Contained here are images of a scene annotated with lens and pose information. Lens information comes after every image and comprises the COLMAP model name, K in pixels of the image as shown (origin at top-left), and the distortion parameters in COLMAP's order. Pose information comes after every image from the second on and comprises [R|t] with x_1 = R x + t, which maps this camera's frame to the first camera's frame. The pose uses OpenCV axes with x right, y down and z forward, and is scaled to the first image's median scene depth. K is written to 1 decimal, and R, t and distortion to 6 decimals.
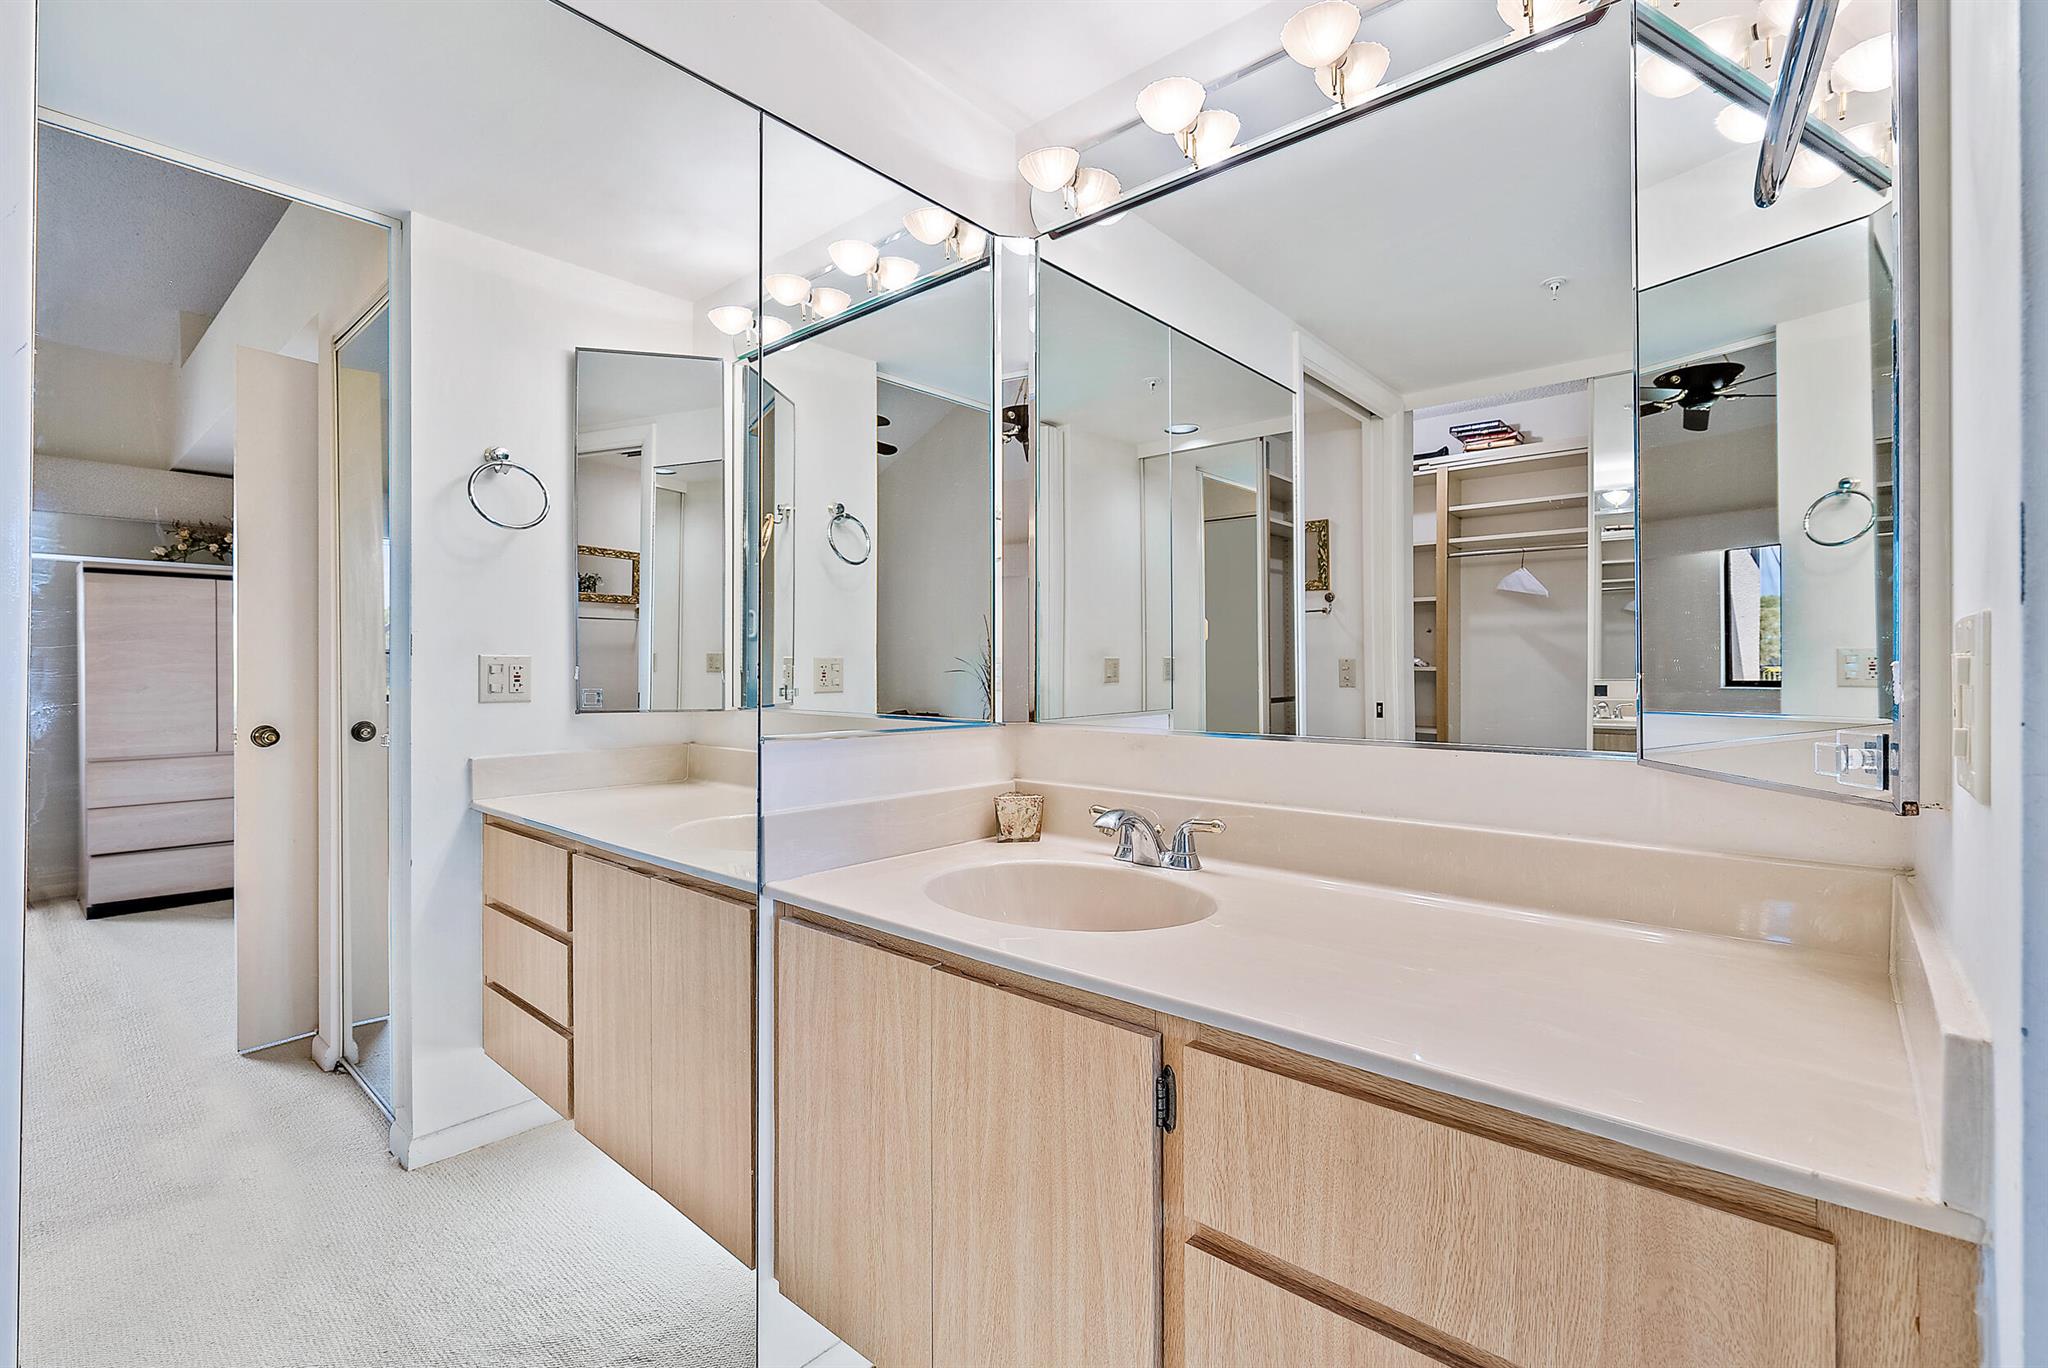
lens RADIAL K [[942.5, 0, 1023.1], [0, 942.5, 678.9], [0, 0, 1]] dist [0.001114, -0.000464]
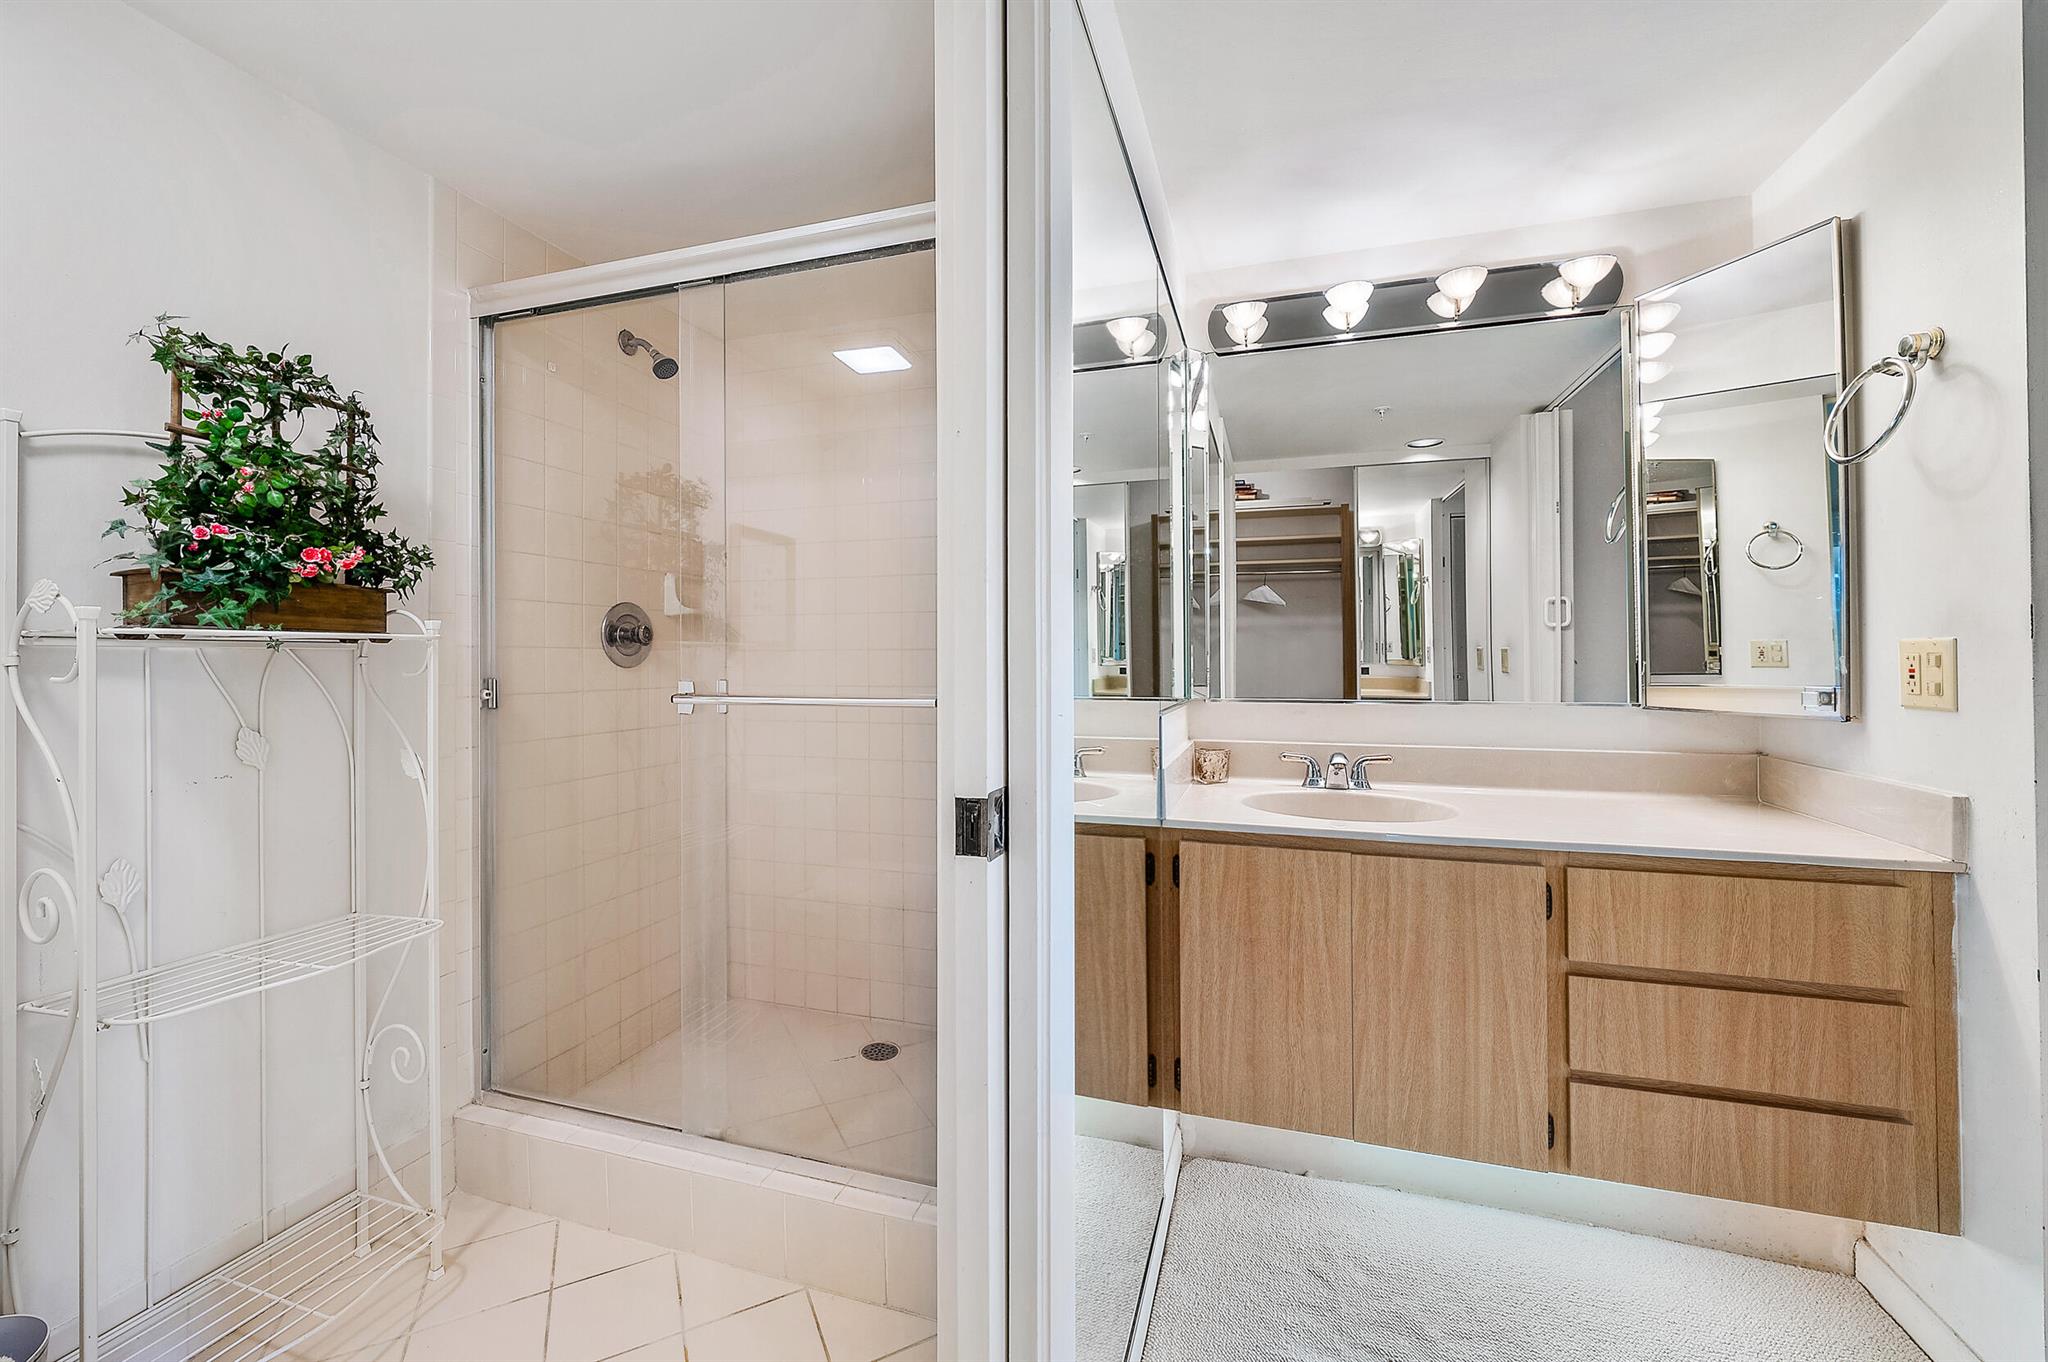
lens RADIAL K [[849.1, 0, 1023.6], [0, 849.1, 668.4], [0, 0, 1]] dist [-0.002206, -0.000076]
pose [[0.905057, -0.007657, 0.425221, -1.210807], [0.005994, 0.999968, 0.005249, -0.007312], [-0.425248, -0.002202, 0.905074, -0.025353]]
